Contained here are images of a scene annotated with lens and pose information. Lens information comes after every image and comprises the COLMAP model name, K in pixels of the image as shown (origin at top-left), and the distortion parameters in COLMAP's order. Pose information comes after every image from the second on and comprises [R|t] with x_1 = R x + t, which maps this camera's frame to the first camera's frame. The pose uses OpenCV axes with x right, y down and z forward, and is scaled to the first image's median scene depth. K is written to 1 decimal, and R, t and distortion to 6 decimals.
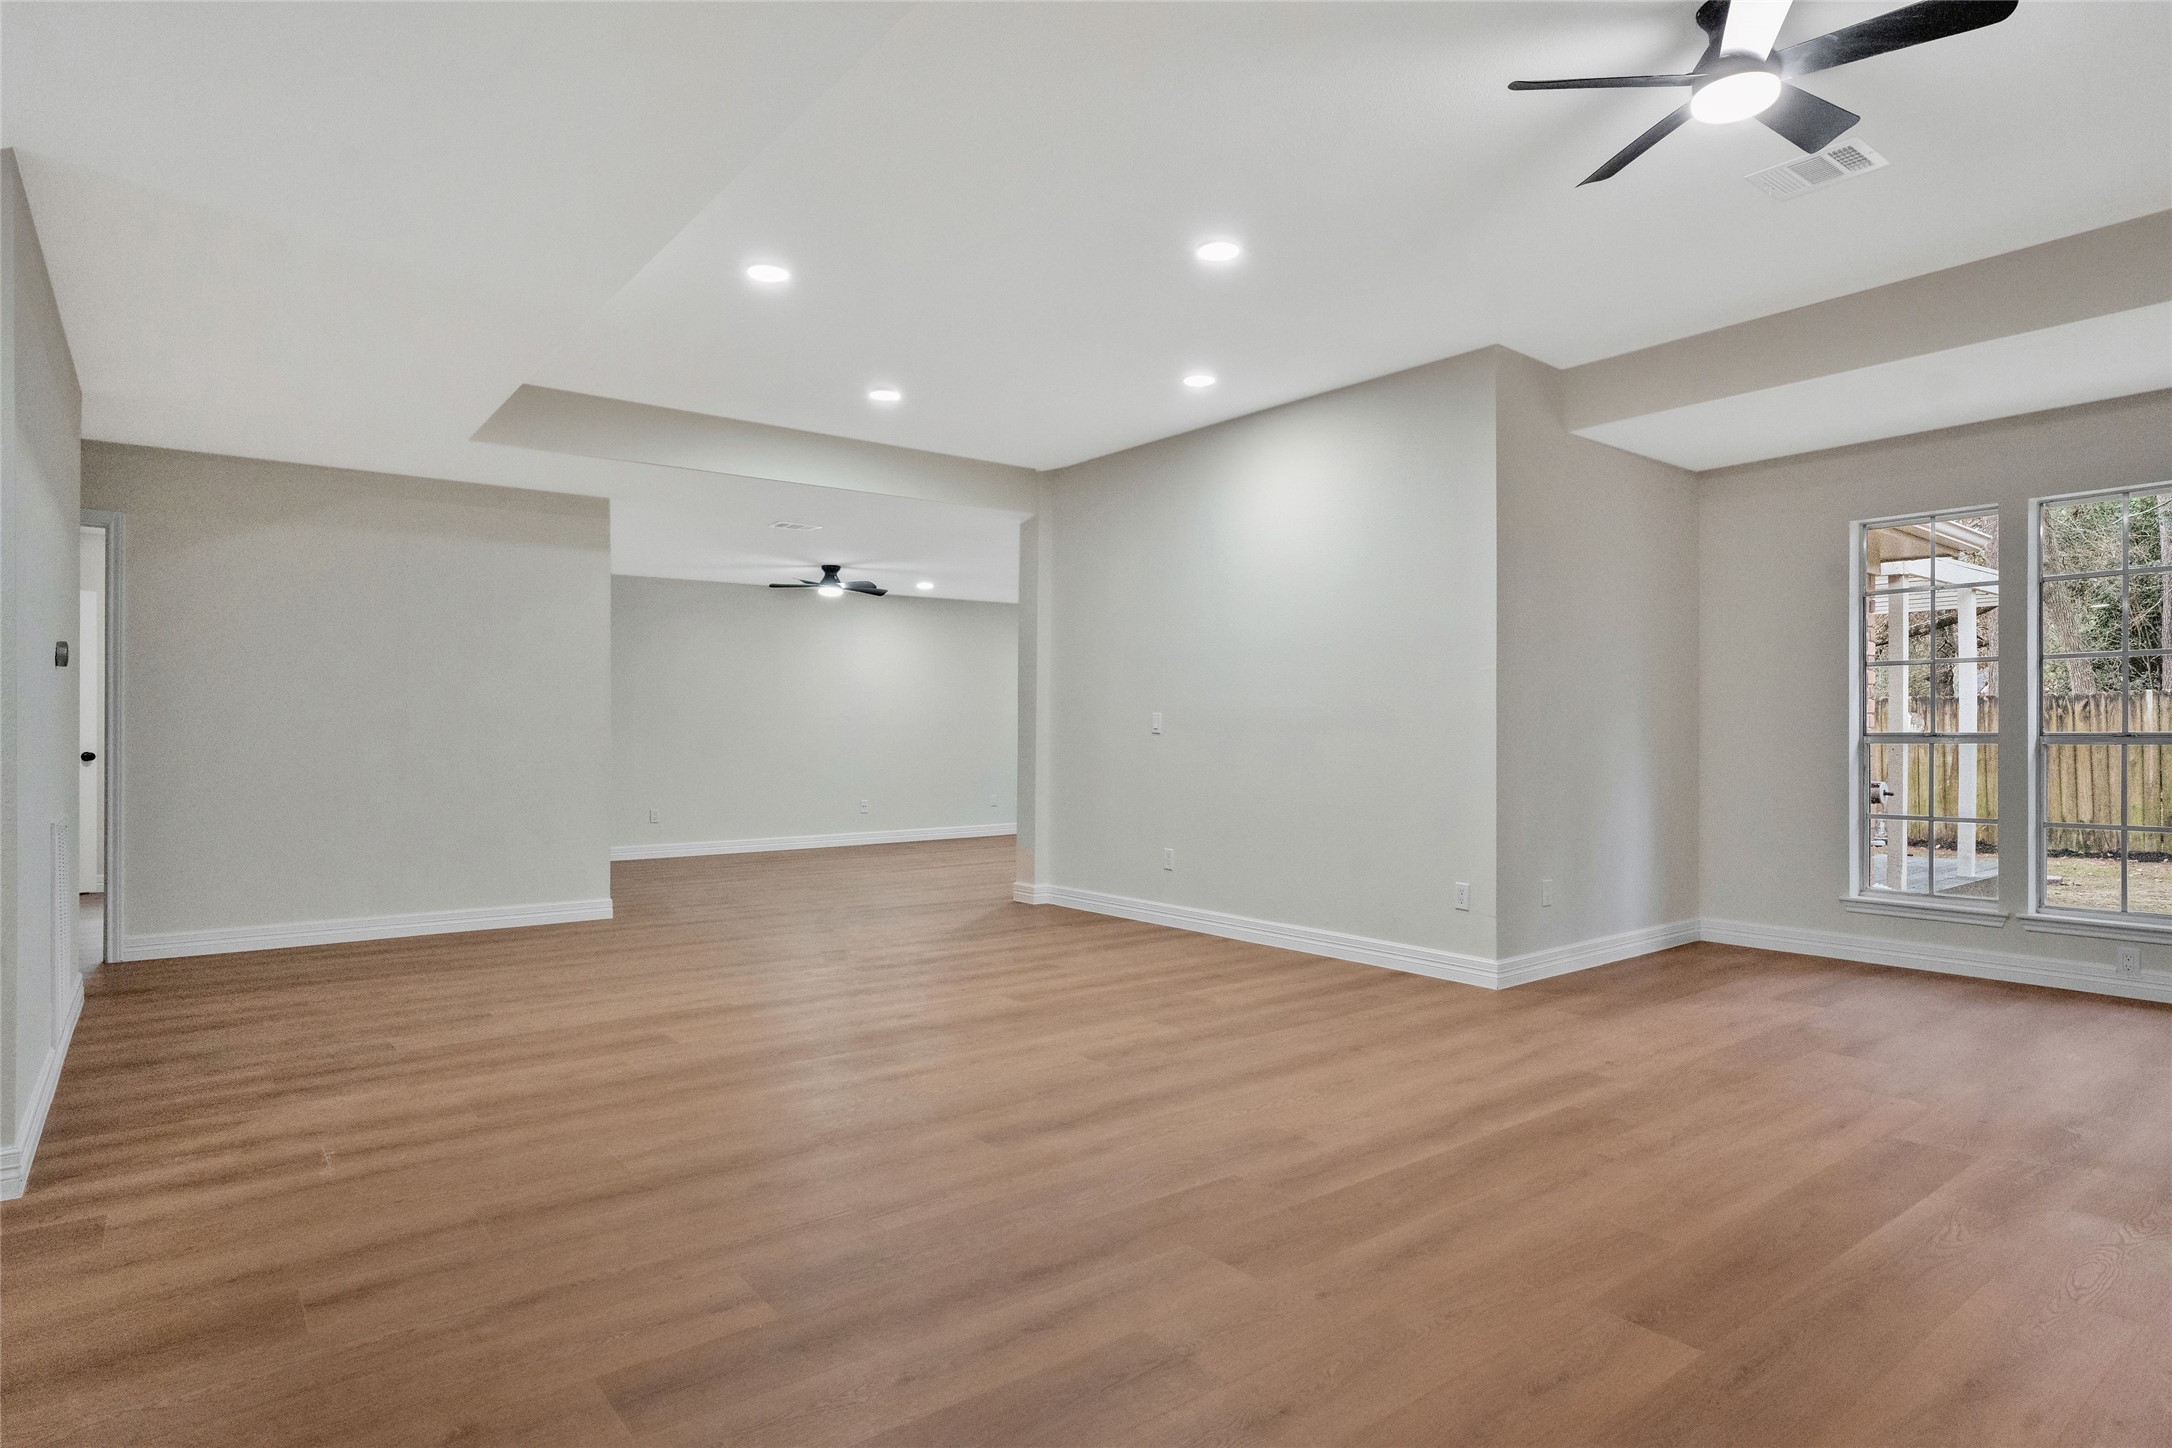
lens RADIAL K [[1188.0, 0, 1092.9], [0, 1188.0, 729.8], [0, 0, 1]] dist [0.003066, 0.002038]
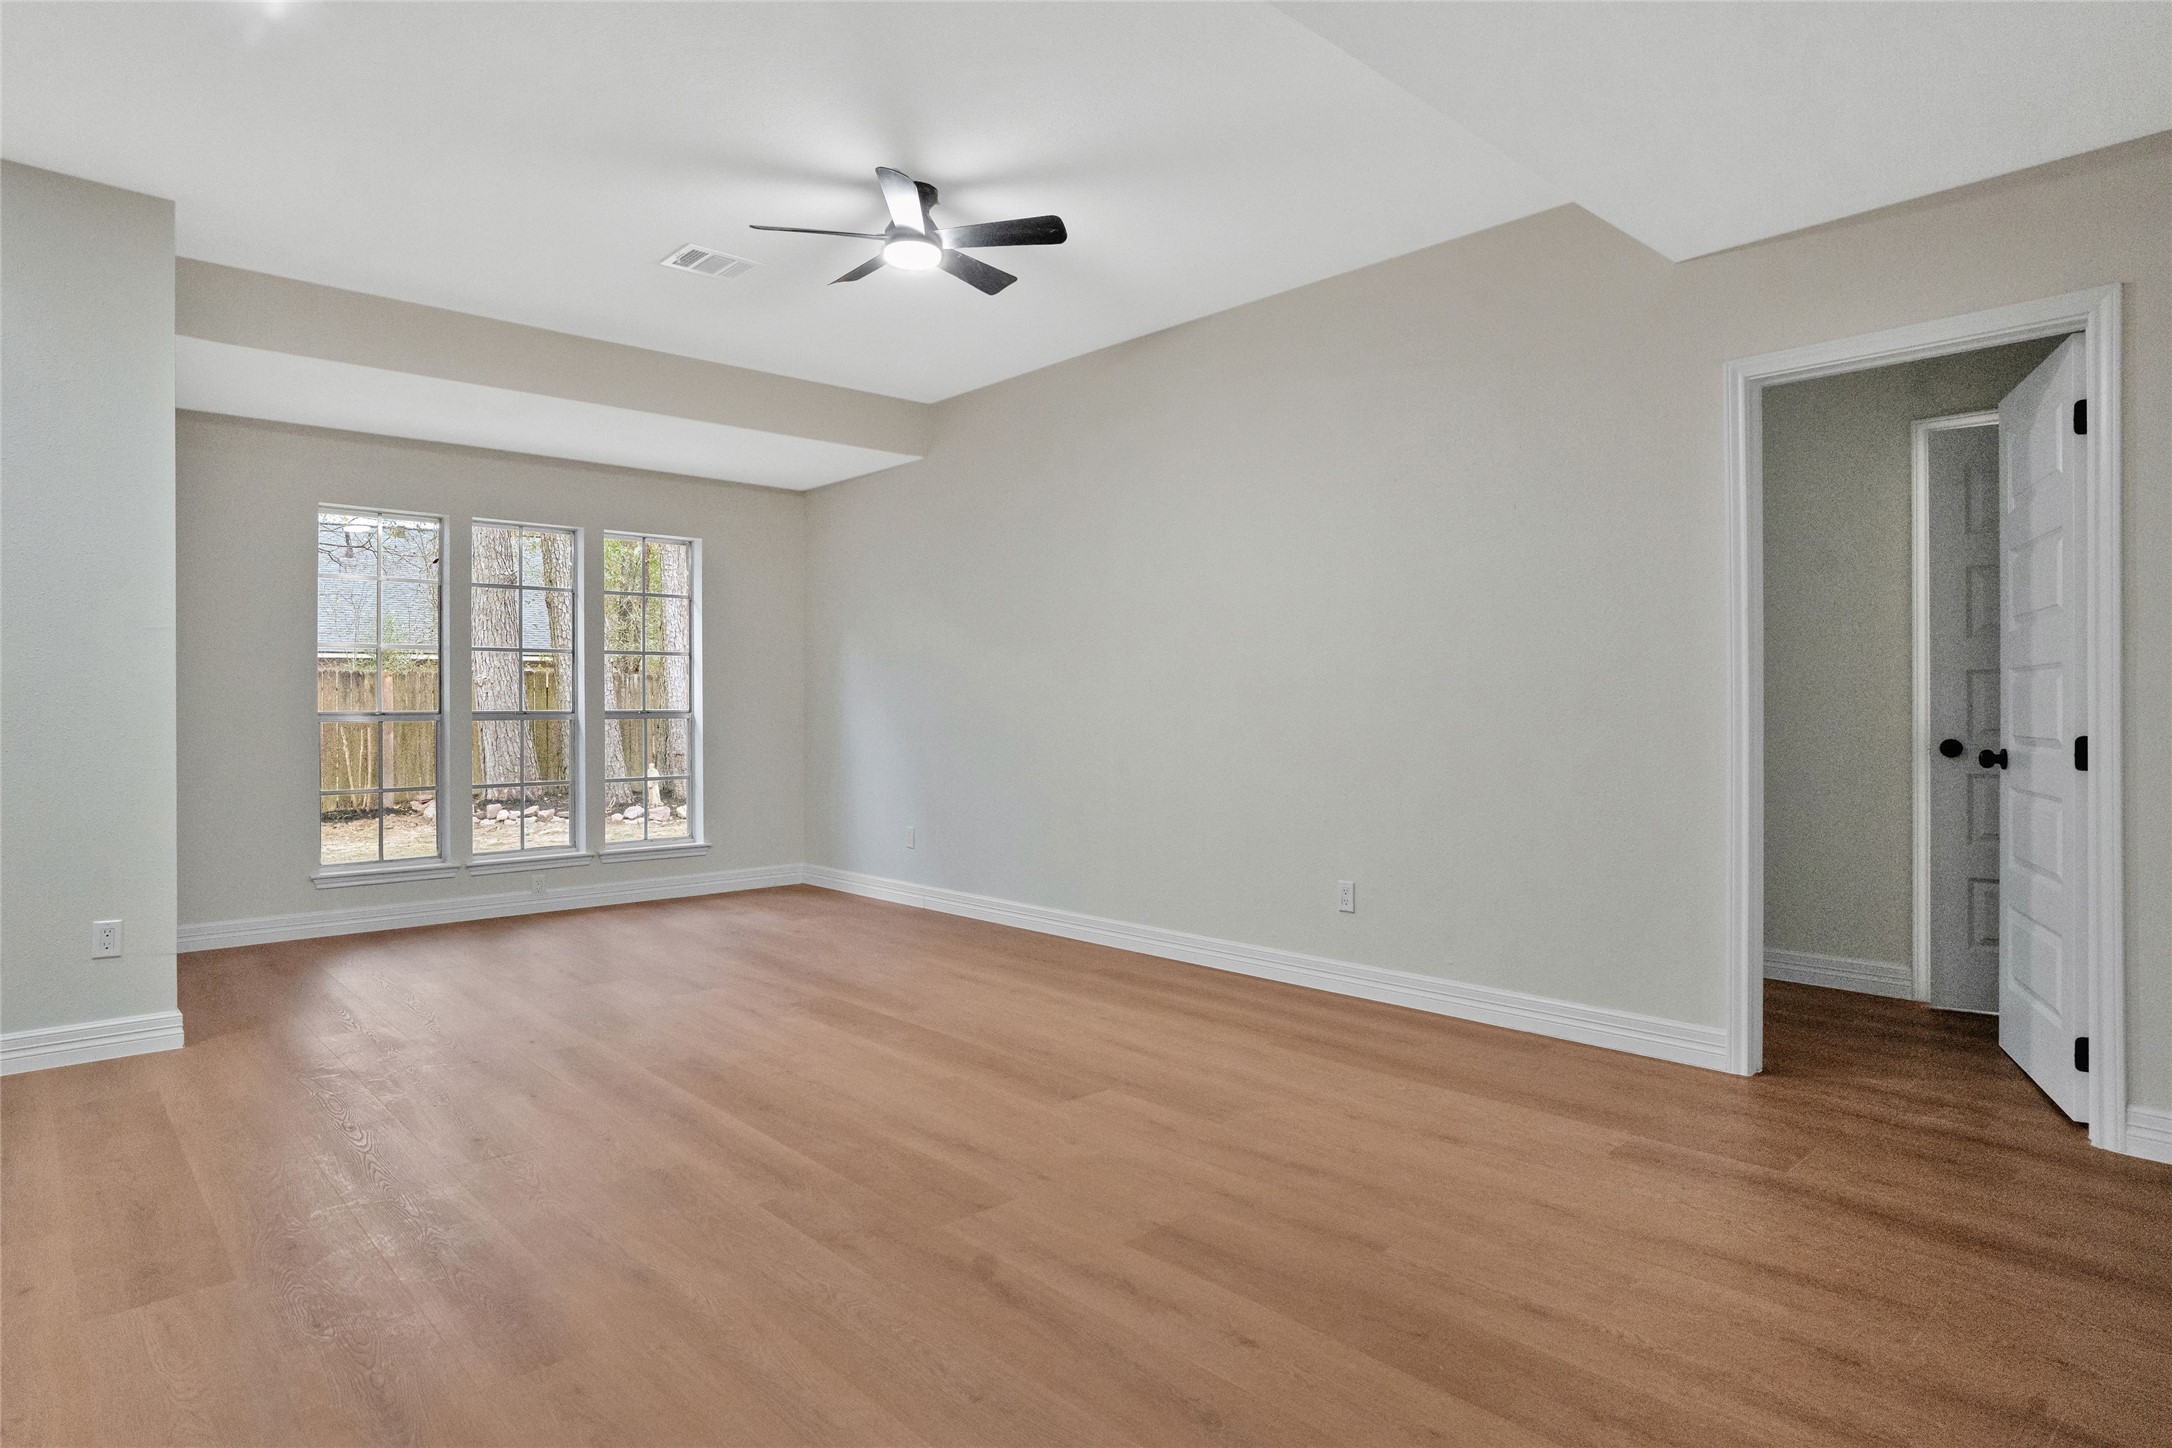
lens RADIAL K [[1188.0, 0, 1095.5], [0, 1188.0, 718.2], [0, 0, 1]] dist [0.003066, 0.002038]
pose [[-0.082685, -0.005750, 0.996559, -0.570112], [-0.004844, 0.999974, 0.005368, 0.000741], [-0.996564, -0.004384, -0.082711, 0.590299]]
